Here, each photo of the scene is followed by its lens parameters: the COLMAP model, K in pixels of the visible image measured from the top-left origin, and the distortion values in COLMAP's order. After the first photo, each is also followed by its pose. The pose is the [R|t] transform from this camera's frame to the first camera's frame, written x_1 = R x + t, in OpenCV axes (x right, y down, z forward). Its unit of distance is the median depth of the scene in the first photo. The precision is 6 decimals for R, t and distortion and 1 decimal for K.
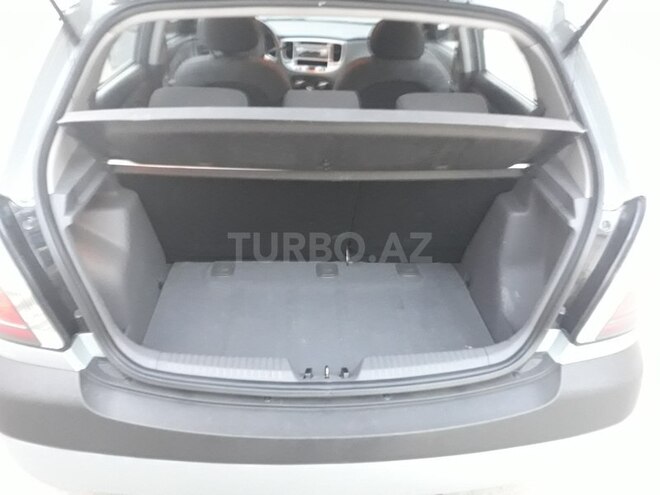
lens RADIAL K [[513.4, 0, 330.0], [0, 513.4, 247.5], [0, 0, 1]] dist [-0.142236, -0.000771]
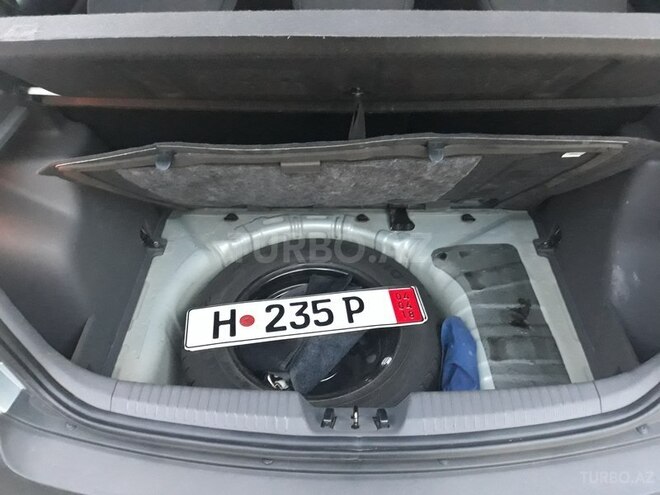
lens RADIAL K [[531.3, 0, 330.0], [0, 531.3, 247.5], [0, 0, 1]] dist [-0.040690, -0.000347]
pose [[0.996695, 0.012872, -0.080215, 0.013924], [0.004042, 0.978288, 0.207211, -0.125518], [0.081140, -0.206851, 0.975002, 0.352776]]
